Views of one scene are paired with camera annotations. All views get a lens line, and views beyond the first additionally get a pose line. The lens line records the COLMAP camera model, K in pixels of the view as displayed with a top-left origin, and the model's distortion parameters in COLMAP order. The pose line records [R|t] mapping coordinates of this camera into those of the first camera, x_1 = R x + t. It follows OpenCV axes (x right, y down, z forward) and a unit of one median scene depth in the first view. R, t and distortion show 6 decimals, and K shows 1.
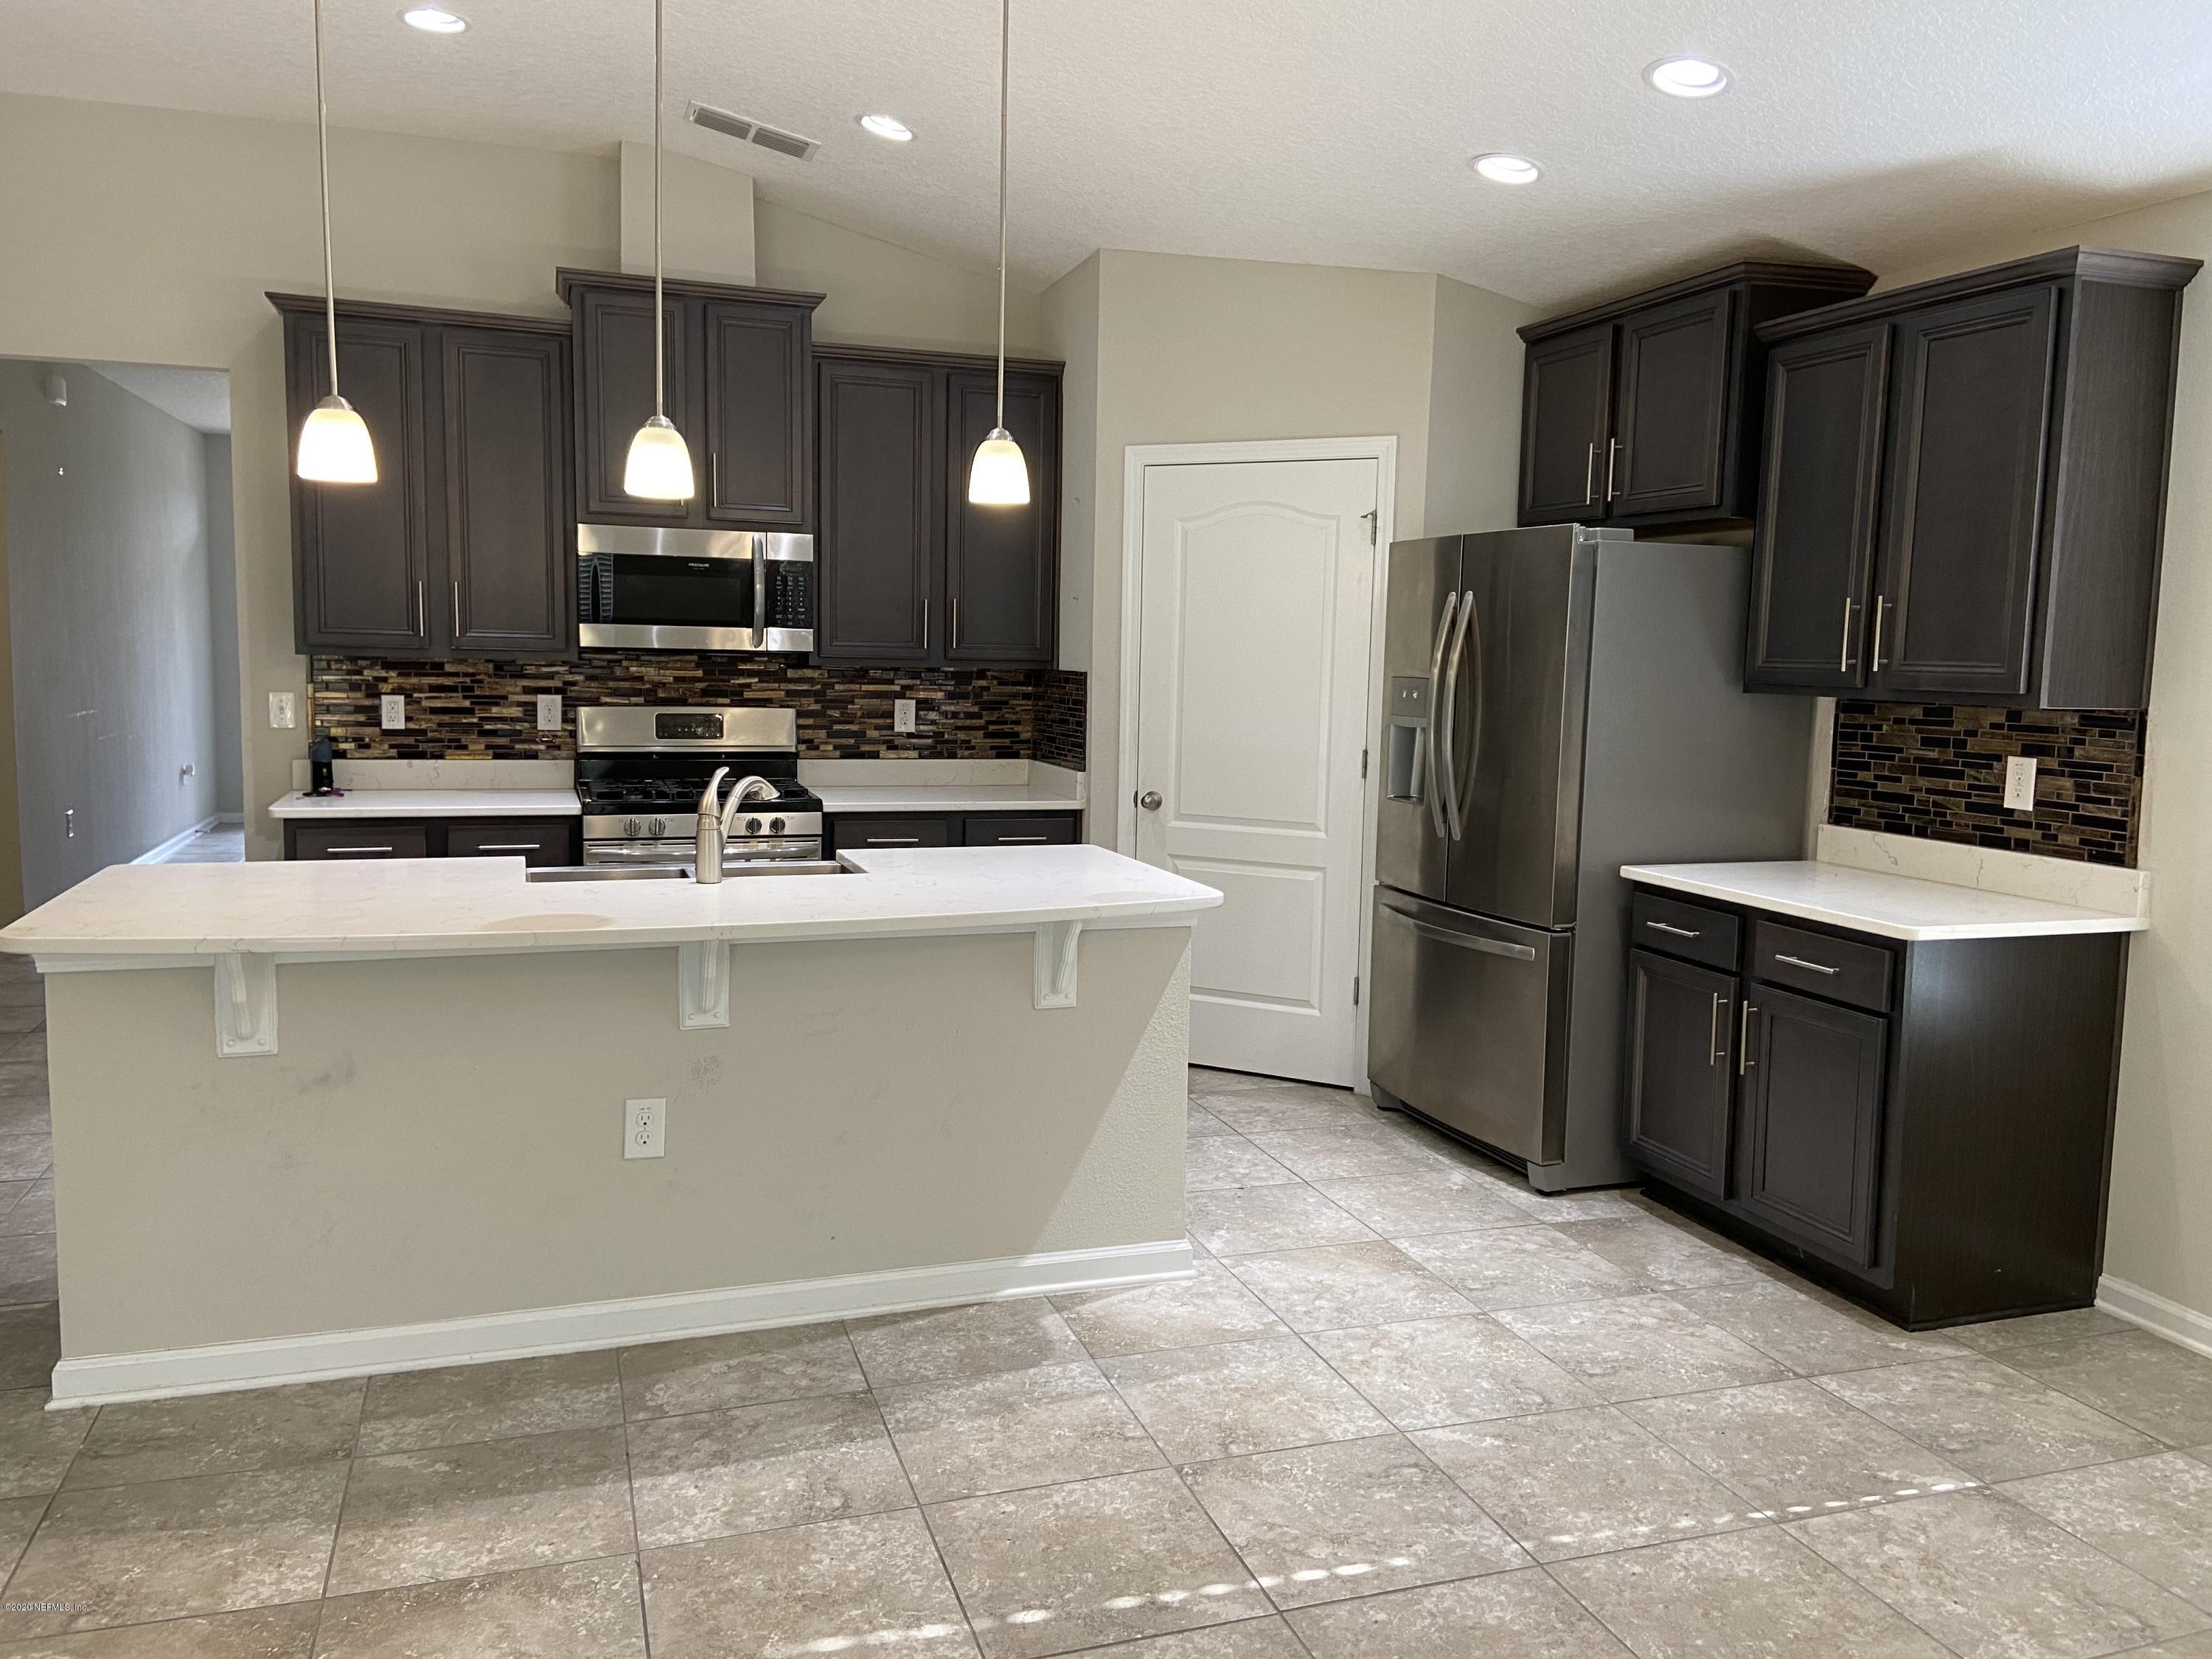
lens RADIAL K [[1700.5, 0, 1108.5], [0, 1700.5, 819.3], [0, 0, 1]] dist [0.102992, -0.109604]
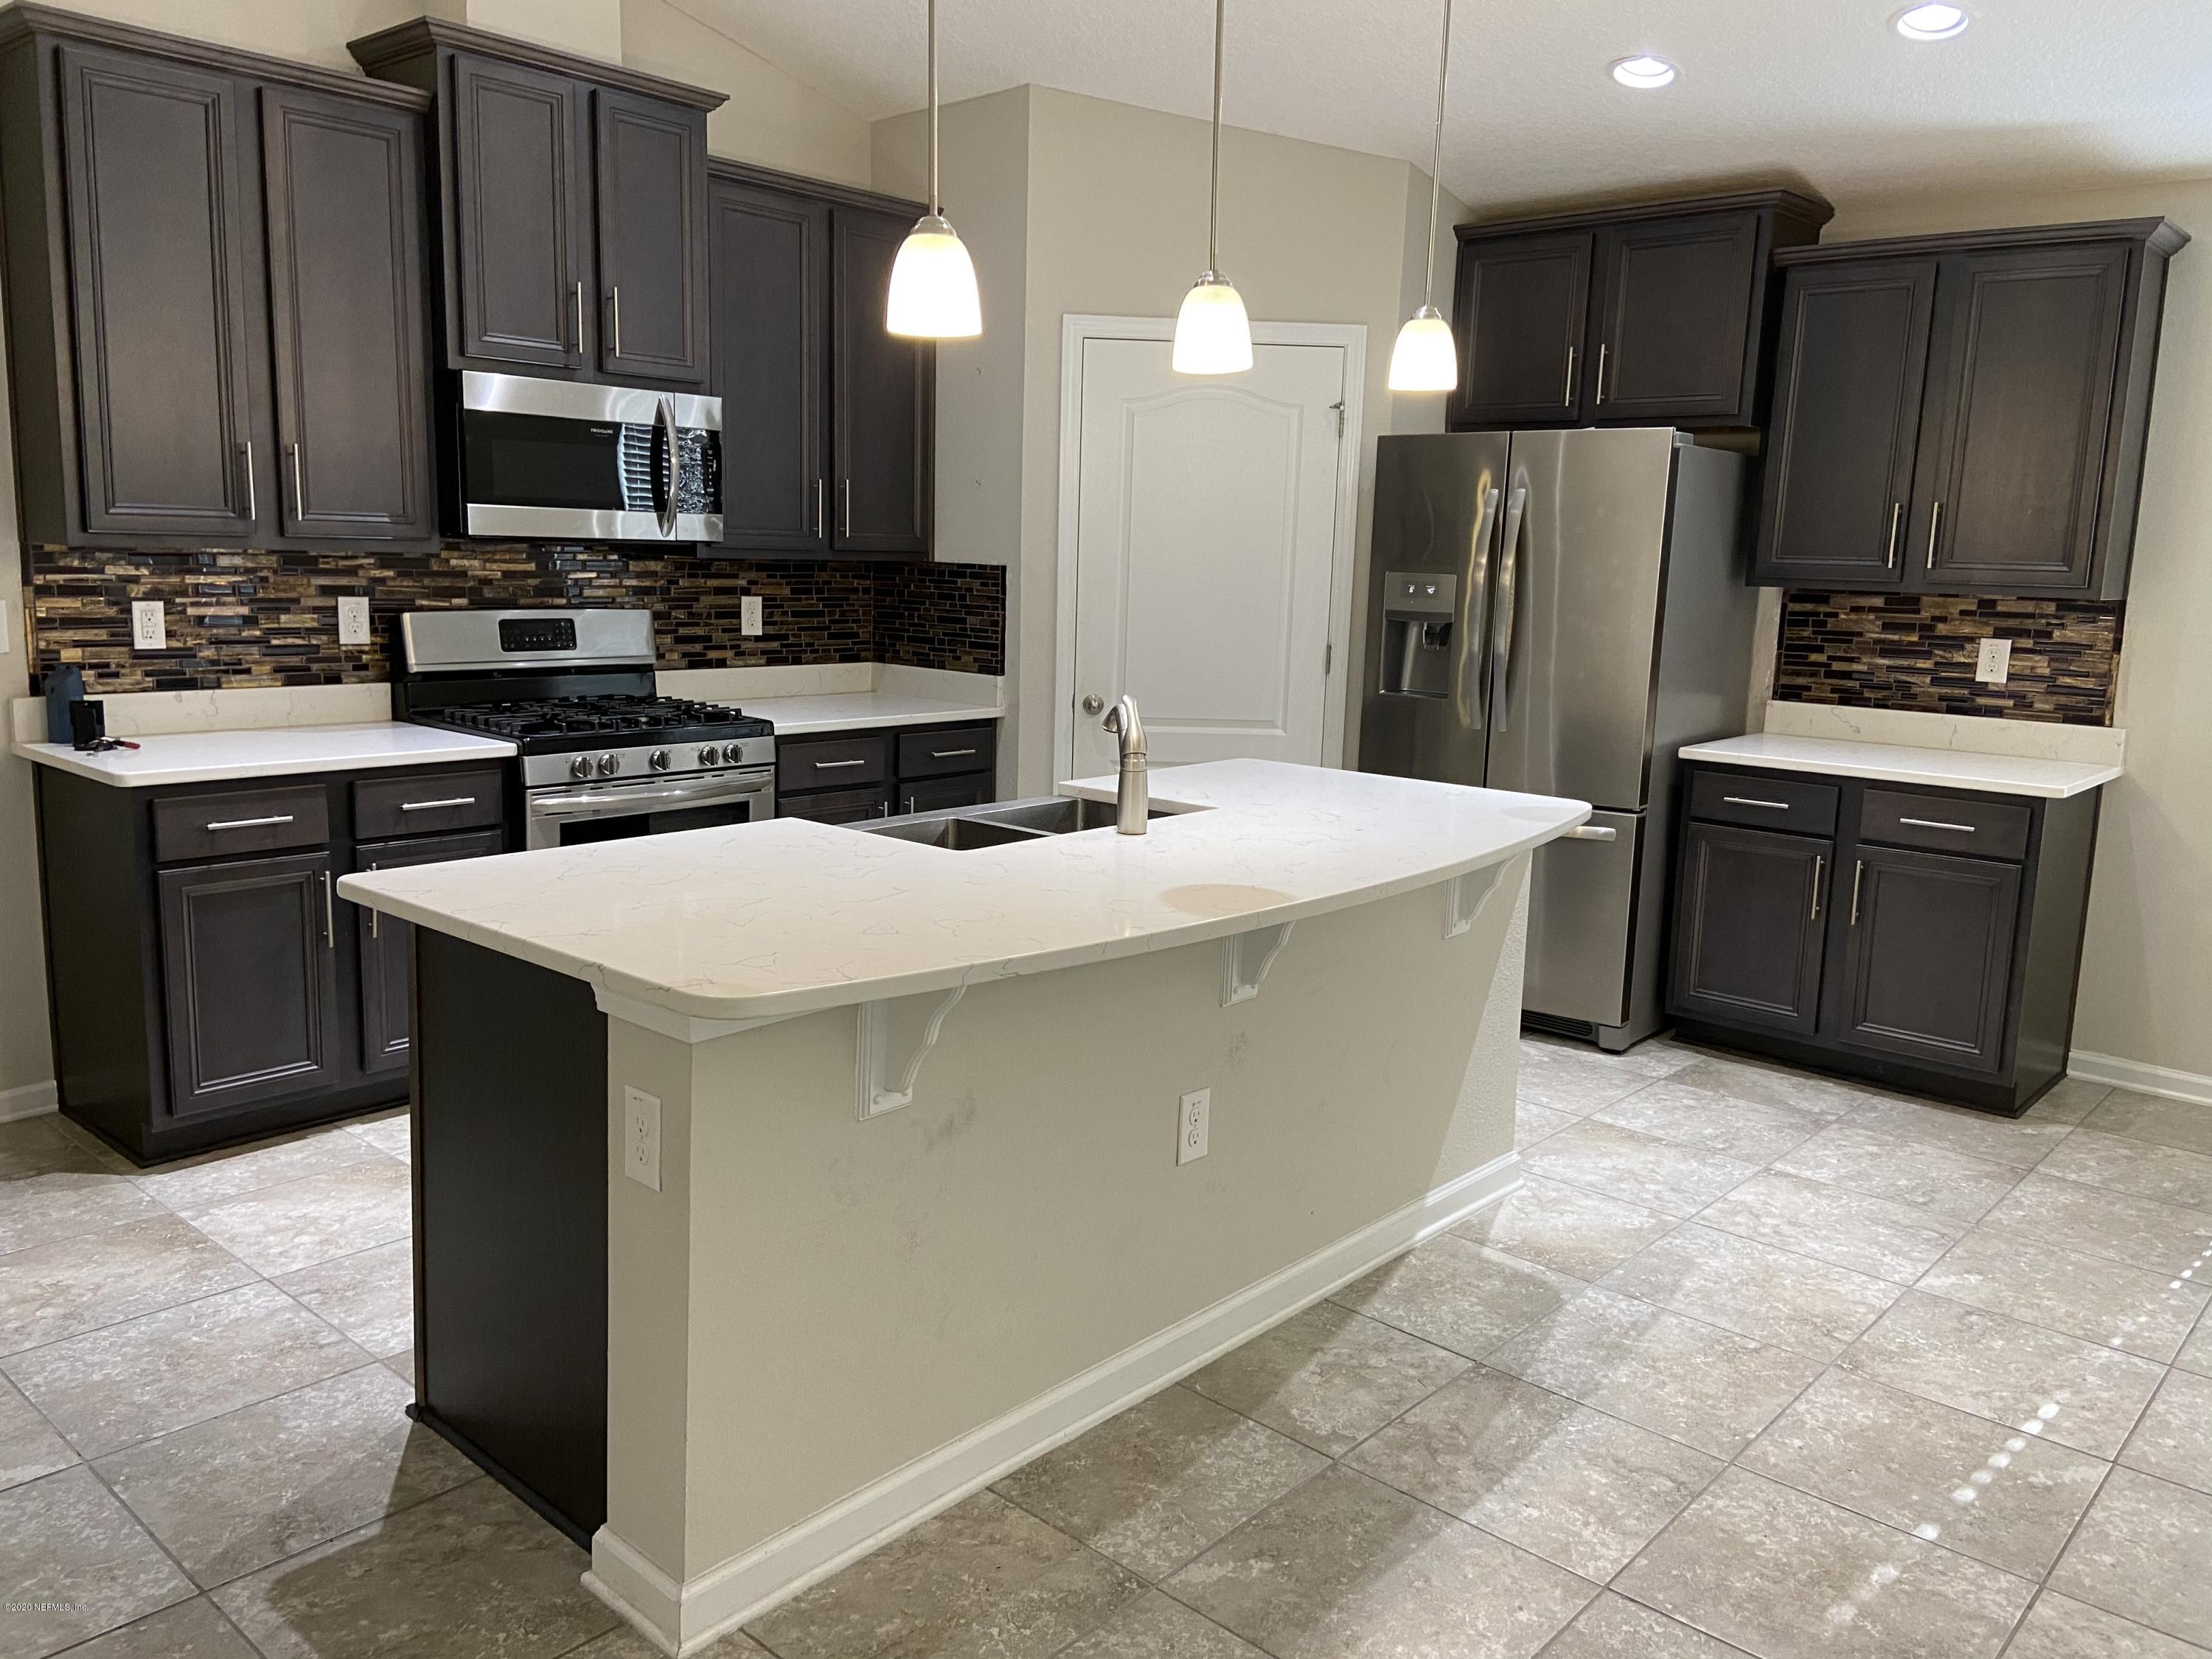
lens RADIAL K [[1700.5, 0, 1104.0], [0, 1700.5, 823.8], [0, 0, 1]] dist [0.102992, -0.109604]
pose [[0.865531, -0.079540, 0.494499, -0.570393], [0.040805, 0.995226, 0.088661, -0.036923], [-0.499190, -0.056561, 0.864644, 0.238656]]
